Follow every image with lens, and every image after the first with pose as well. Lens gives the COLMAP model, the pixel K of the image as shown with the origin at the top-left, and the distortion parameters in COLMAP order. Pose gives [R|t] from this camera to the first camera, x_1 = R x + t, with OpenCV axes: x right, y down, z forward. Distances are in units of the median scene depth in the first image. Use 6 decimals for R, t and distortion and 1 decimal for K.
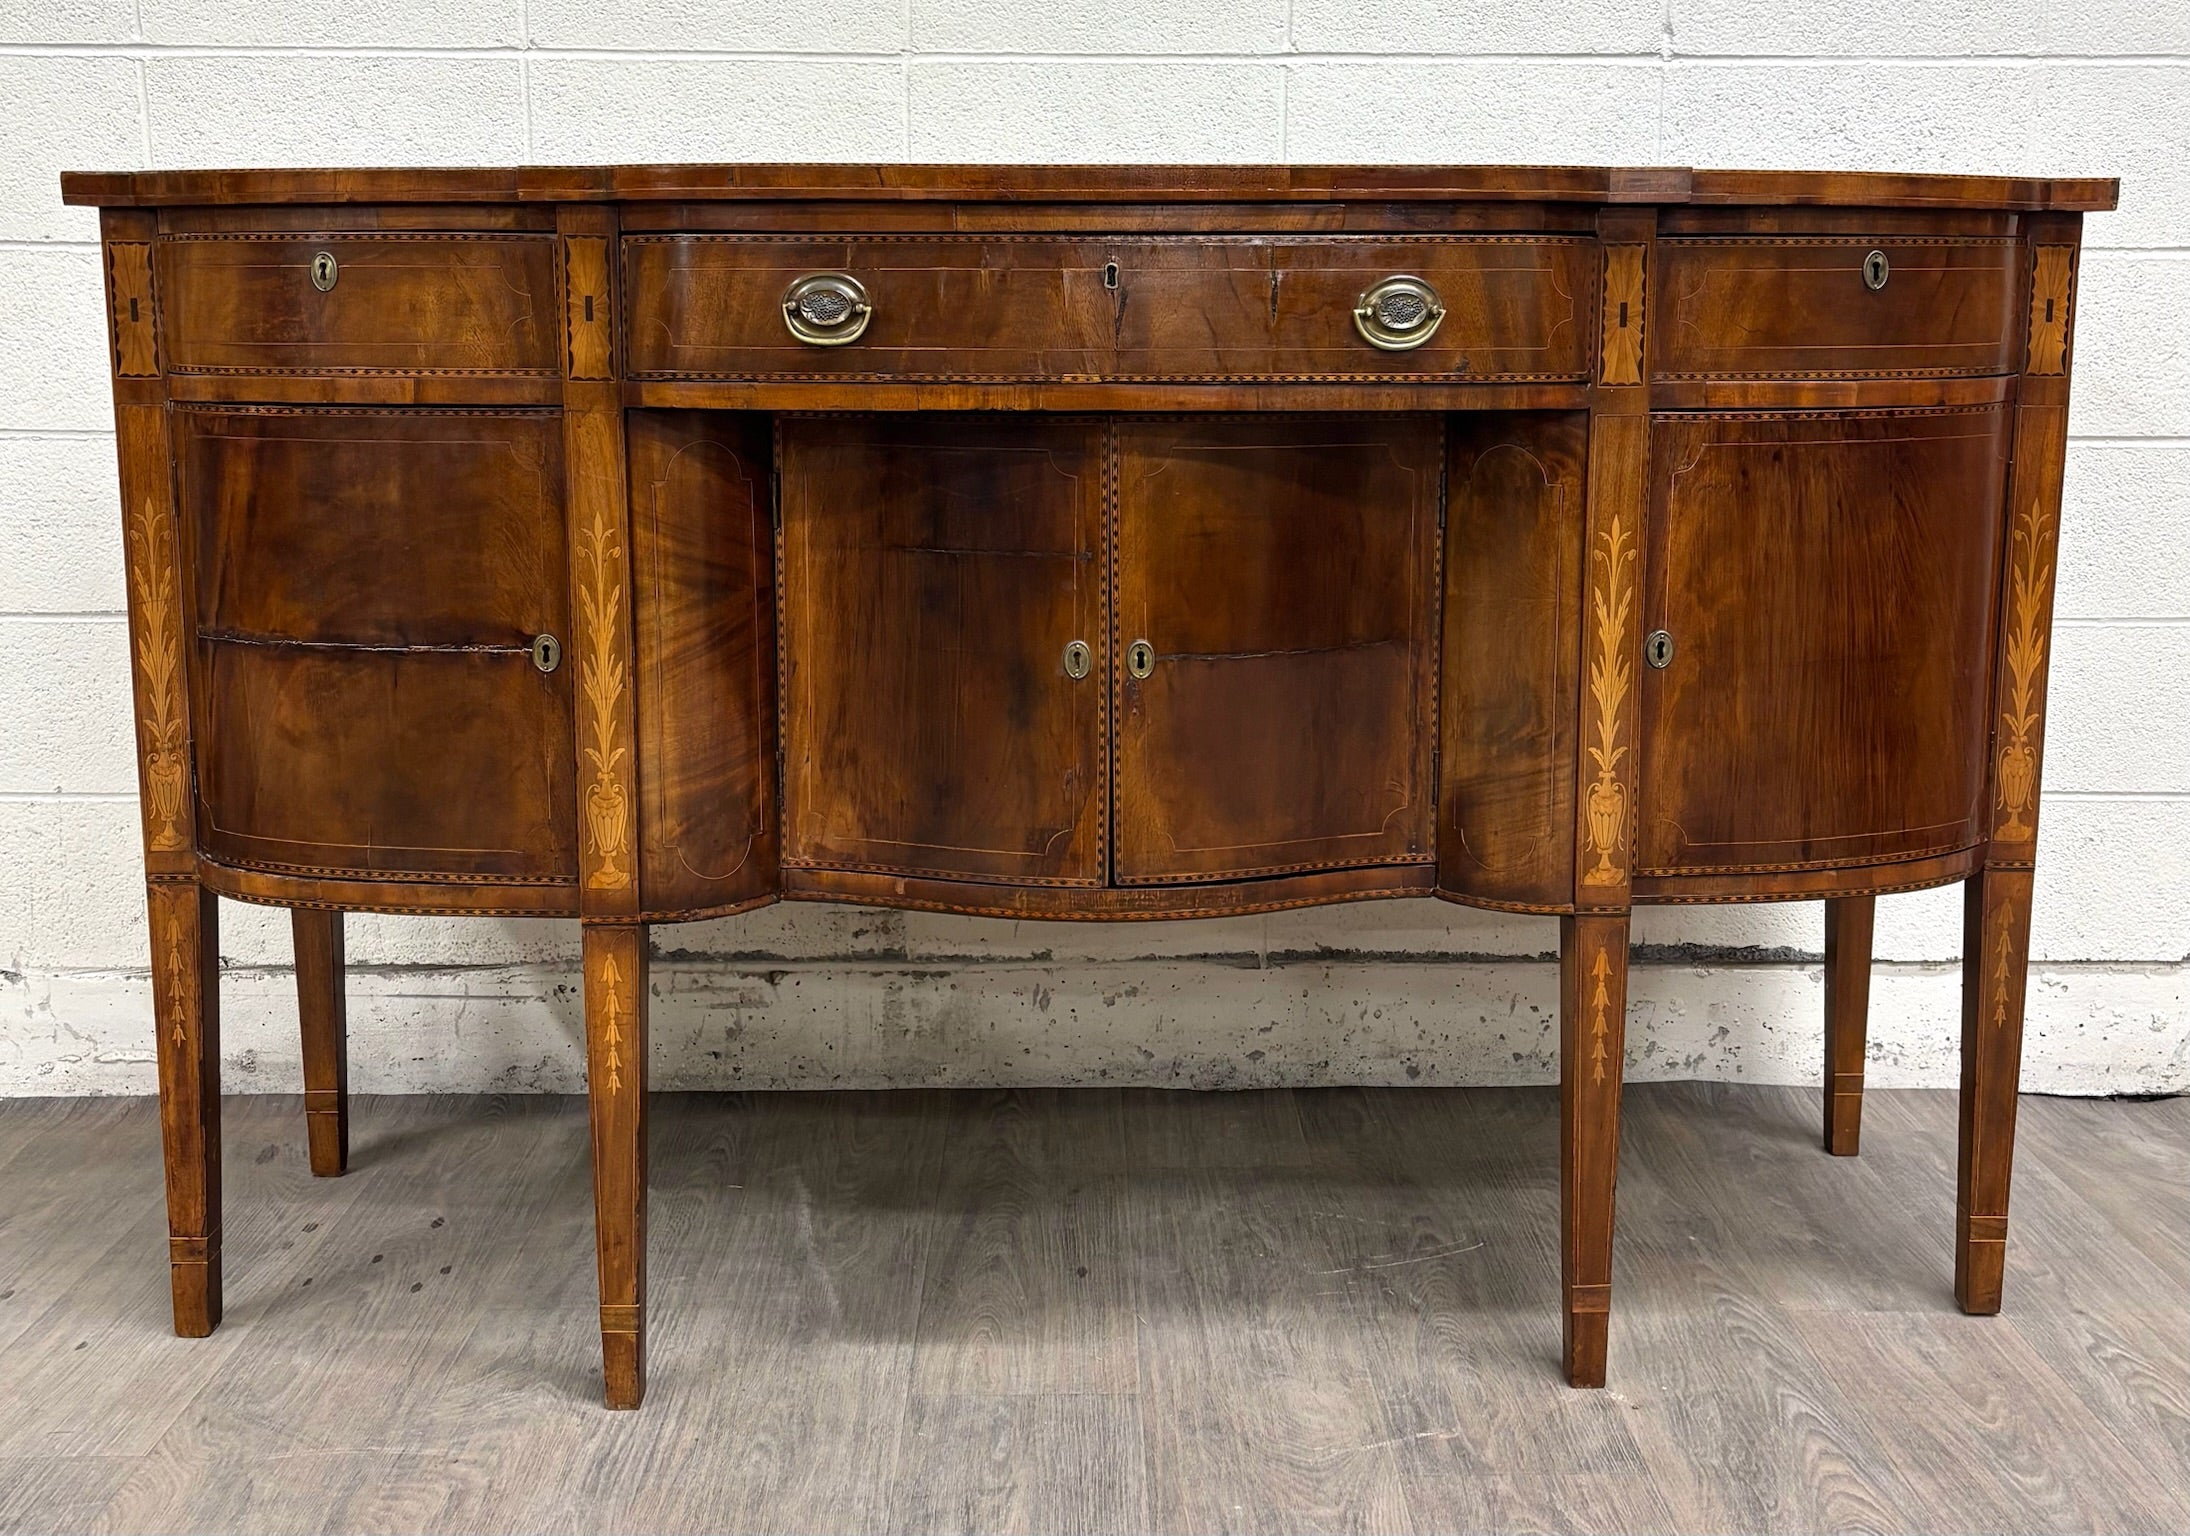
lens RADIAL K [[2225.6, 0, 1092.3], [0, 2225.6, 664.9], [0, 0, 1]] dist [0.068386, -0.091014]
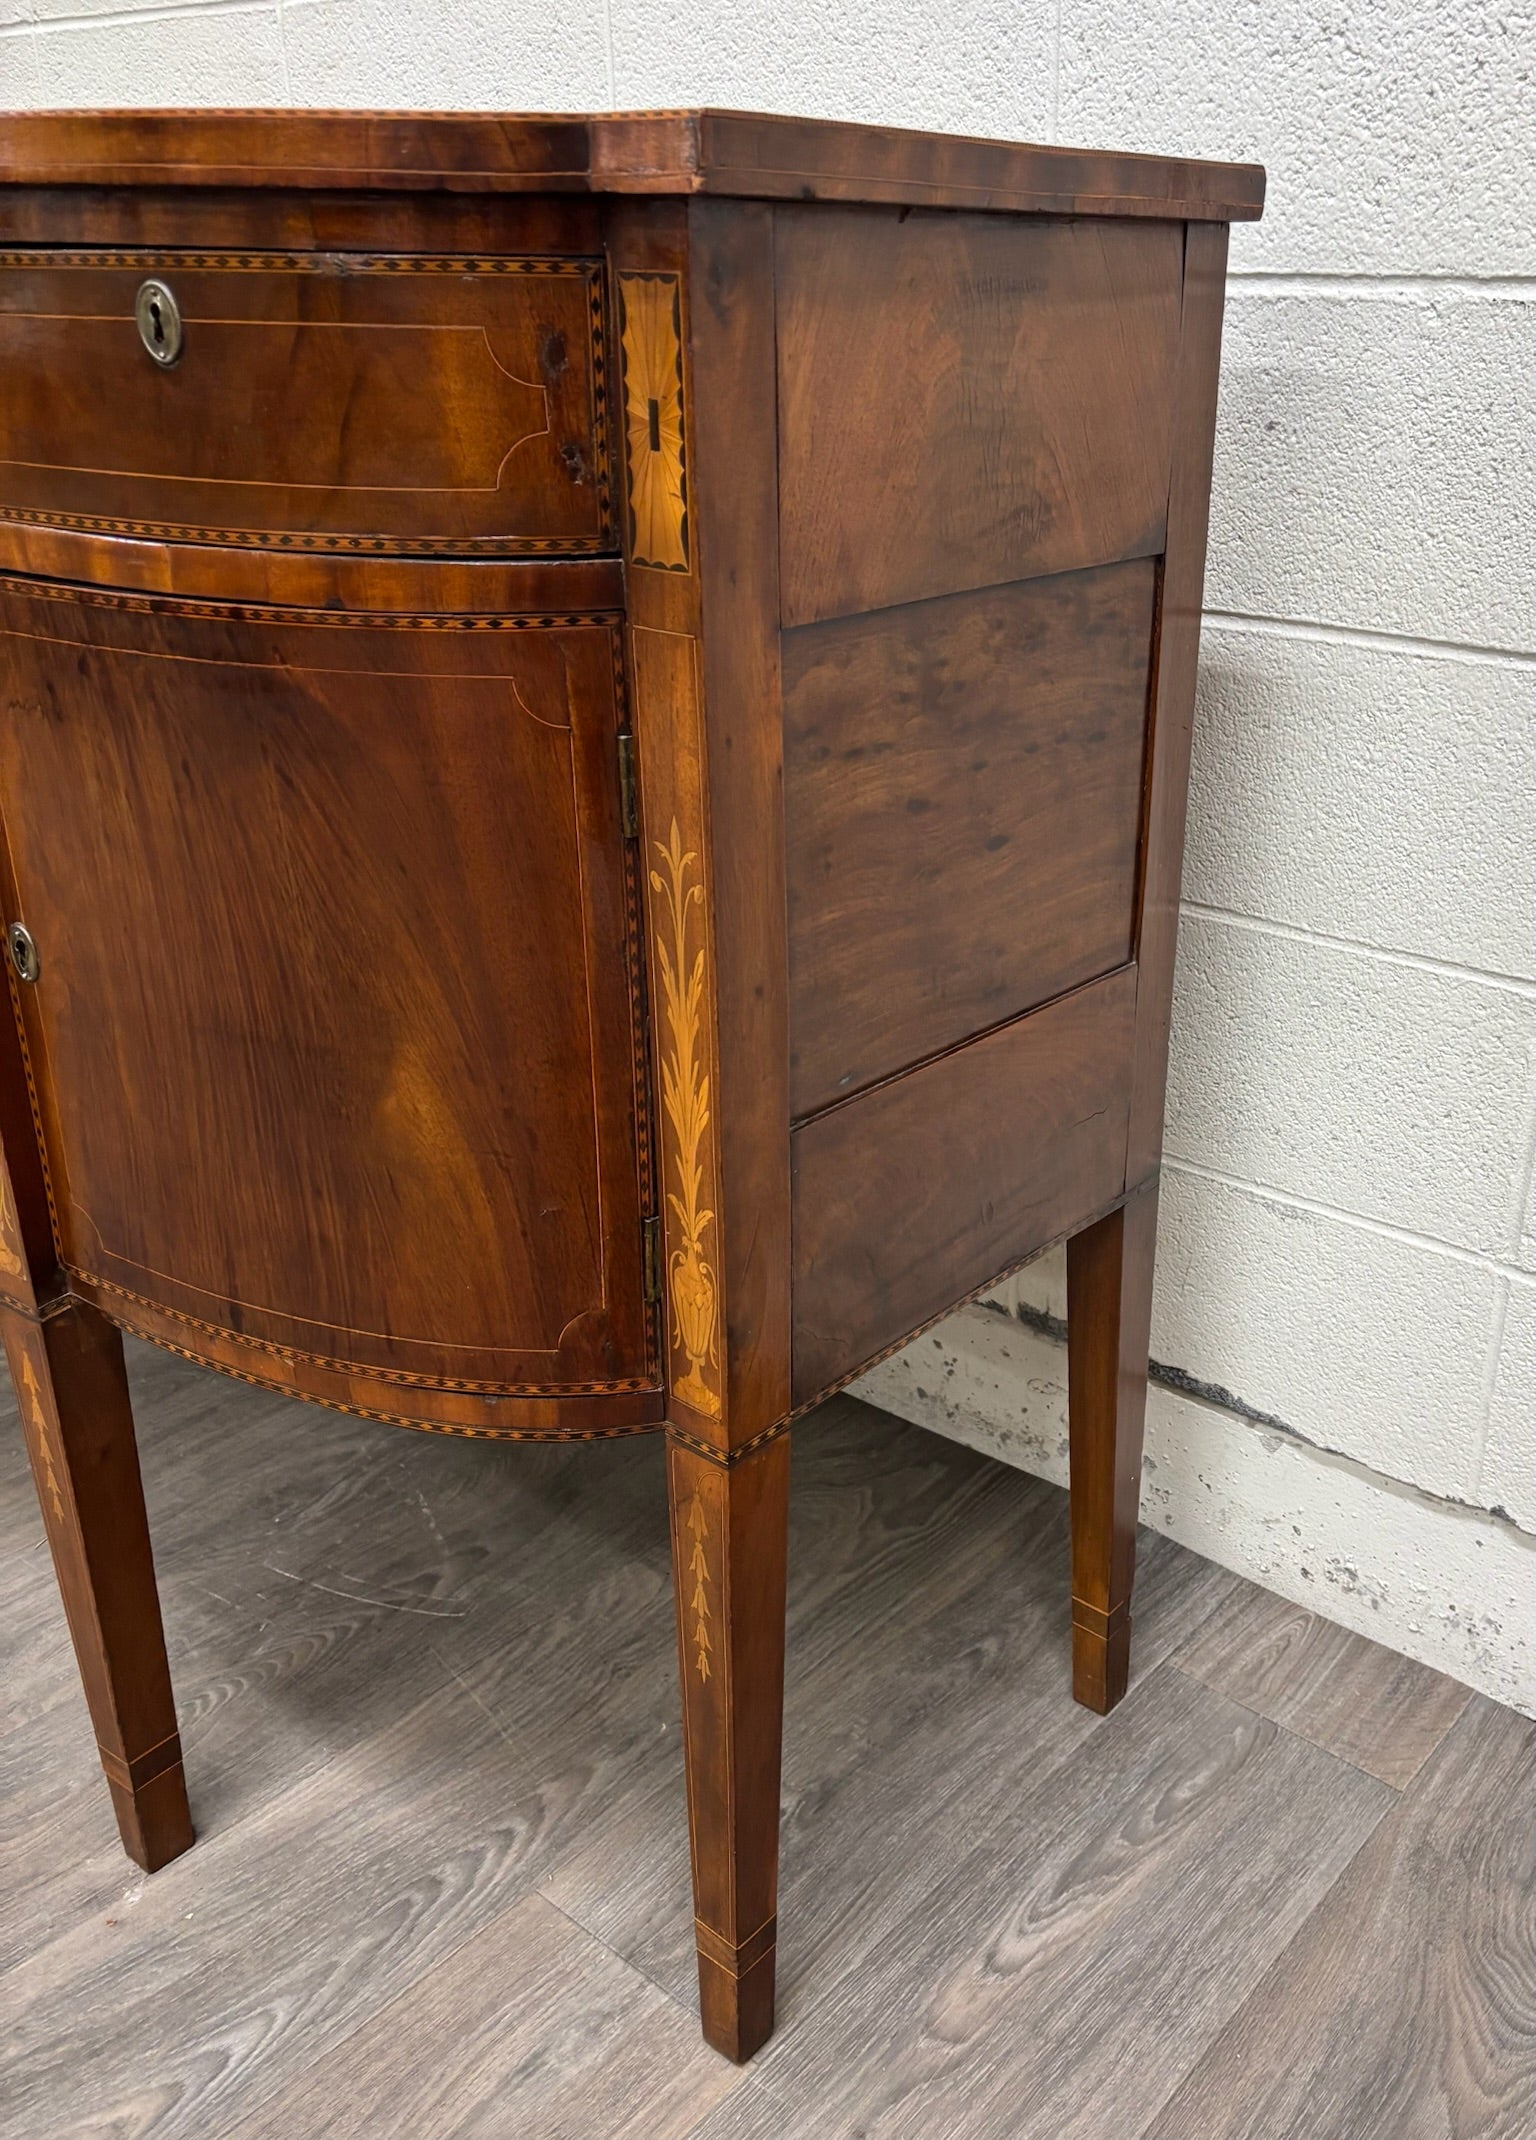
lens RADIAL K [[1857.3, 0, 905.7], [0, 1857.3, 1079.7], [0, 0, 1]] dist [0.028976, -0.002508]
pose [[0.771921, 0.259637, -0.580281, 0.753341], [-0.119051, 0.955687, 0.269238, -0.142706], [0.624471, -0.138747, 0.768625, 0.736460]]
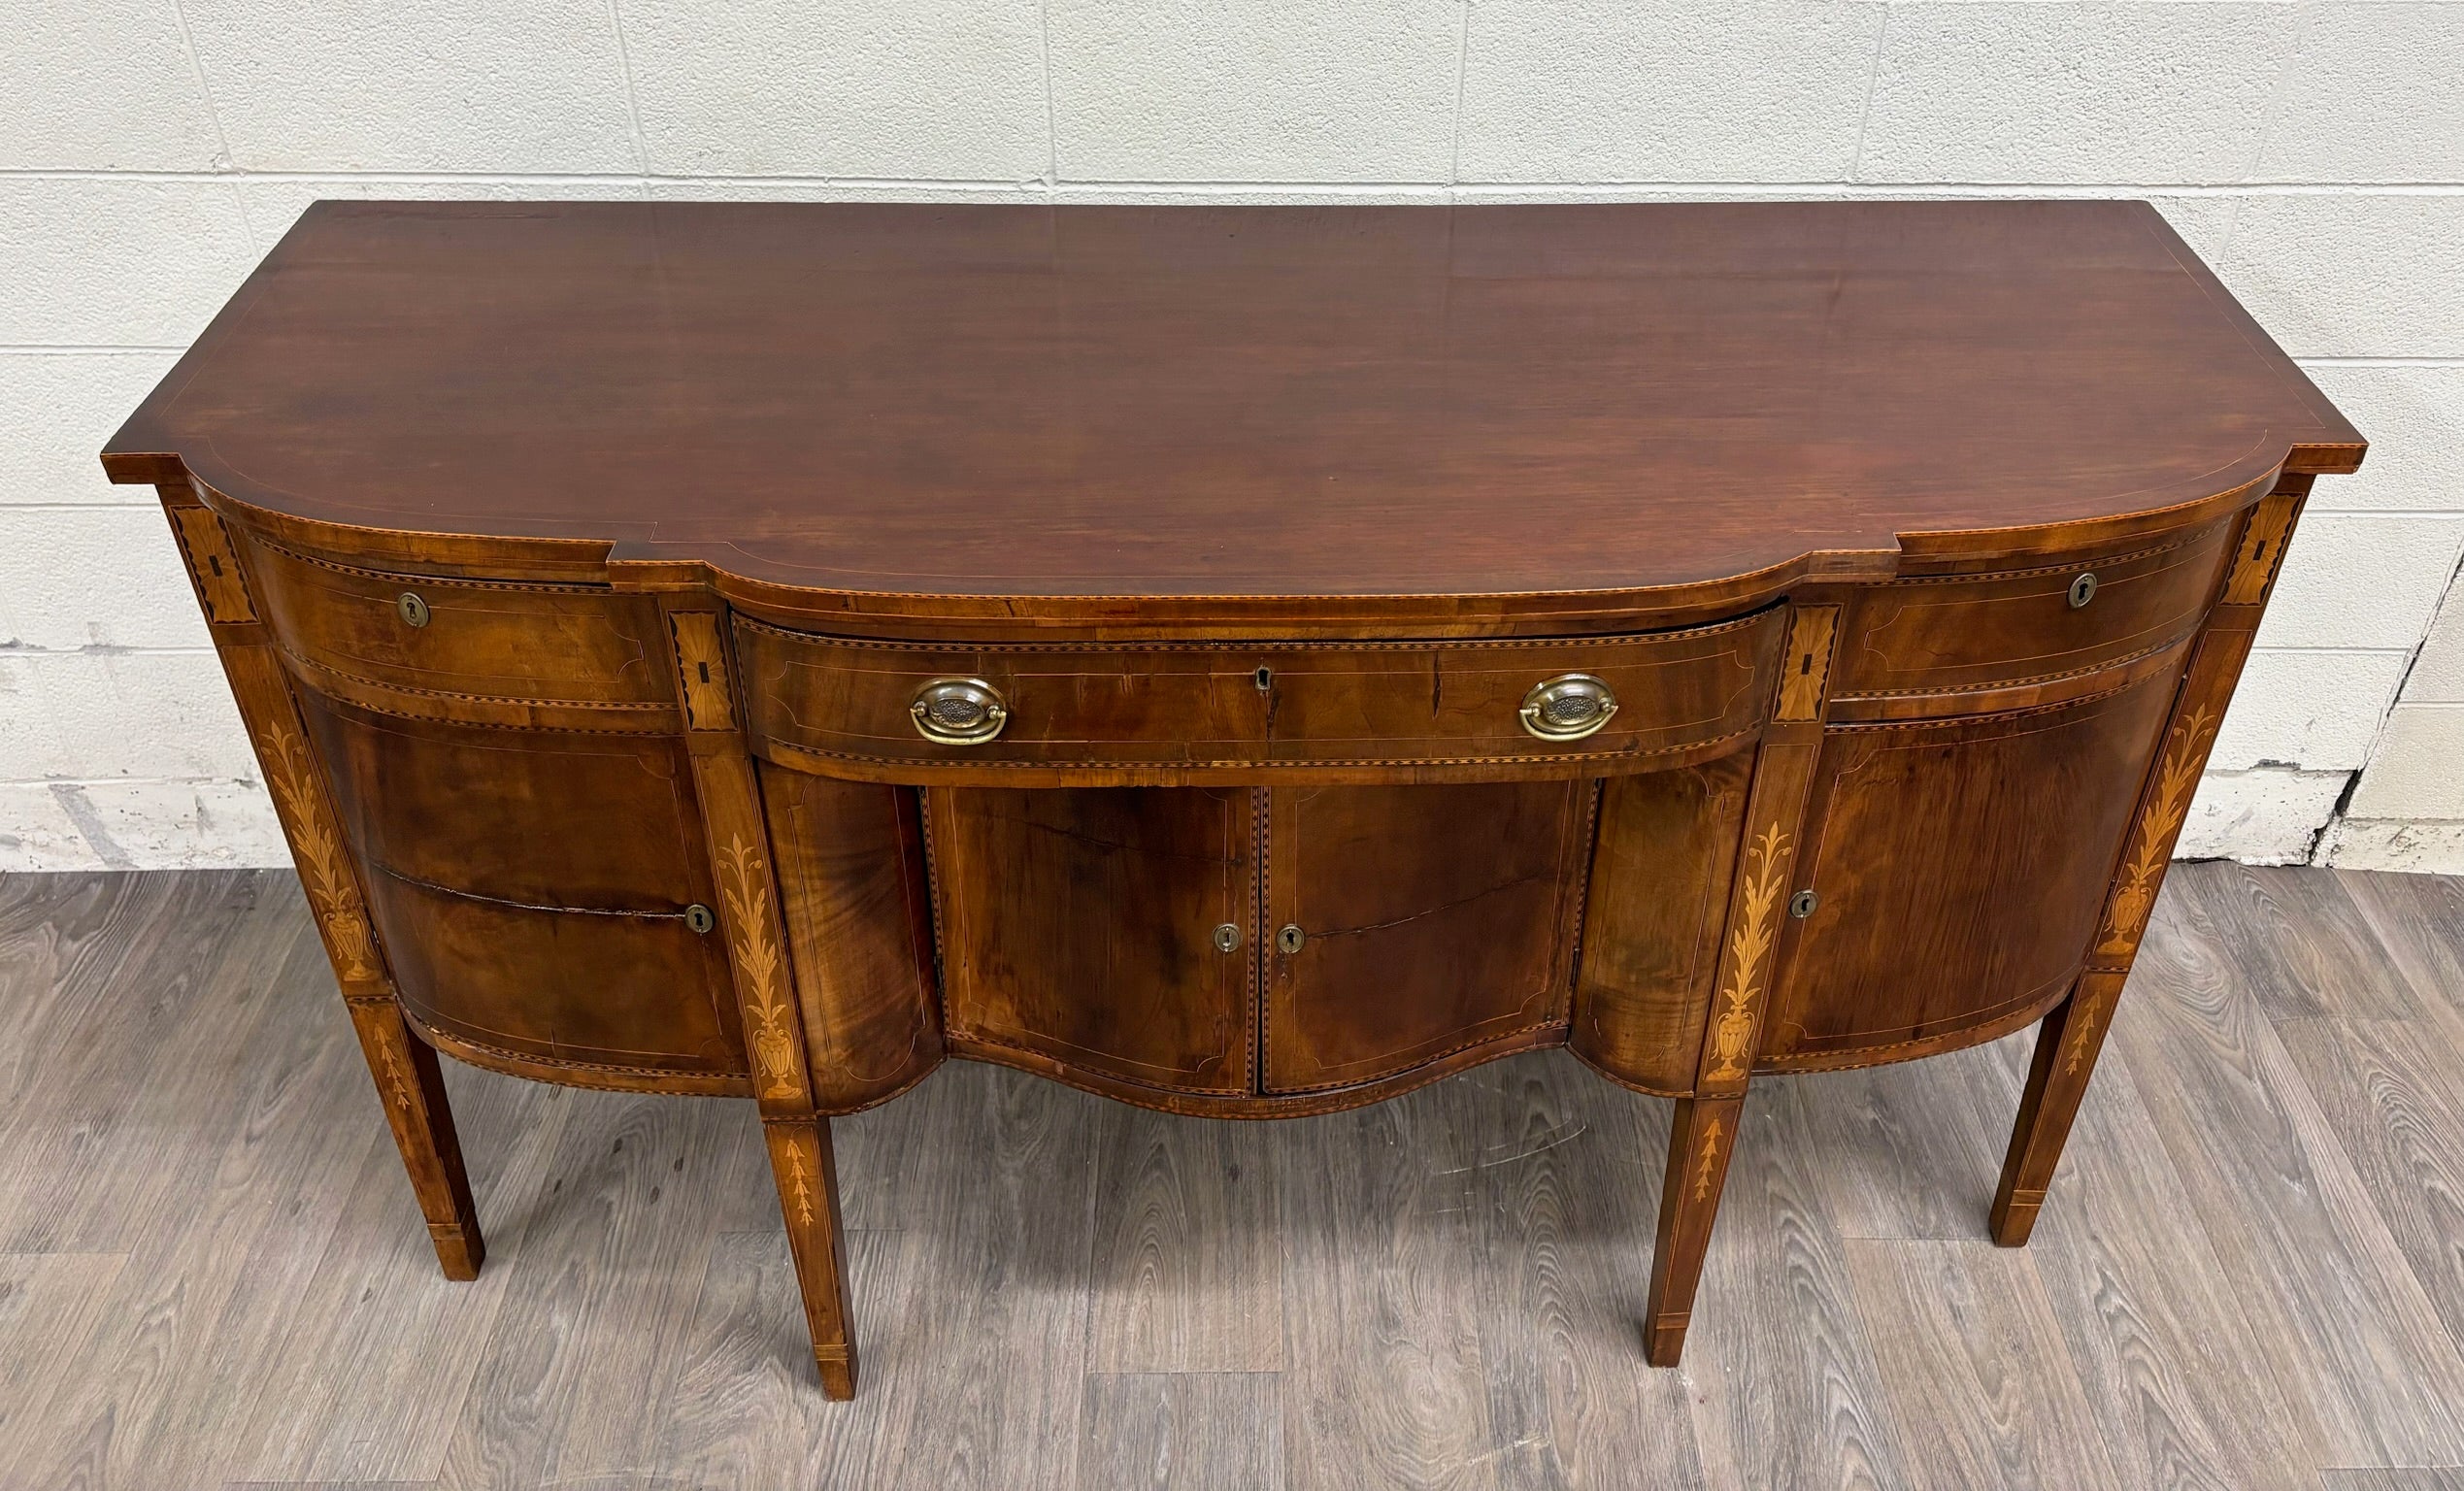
lens RADIAL K [[1953.0, 0, 1277.9], [0, 1953.0, 523.3], [0, 0, 1]] dist [0.032611, 0.001035]
pose [[0.999920, 0.007534, 0.010130, 0.005669], [-0.011114, 0.905912, 0.423320, -0.530137], [-0.005988, -0.423398, 0.905924, 0.267350]]
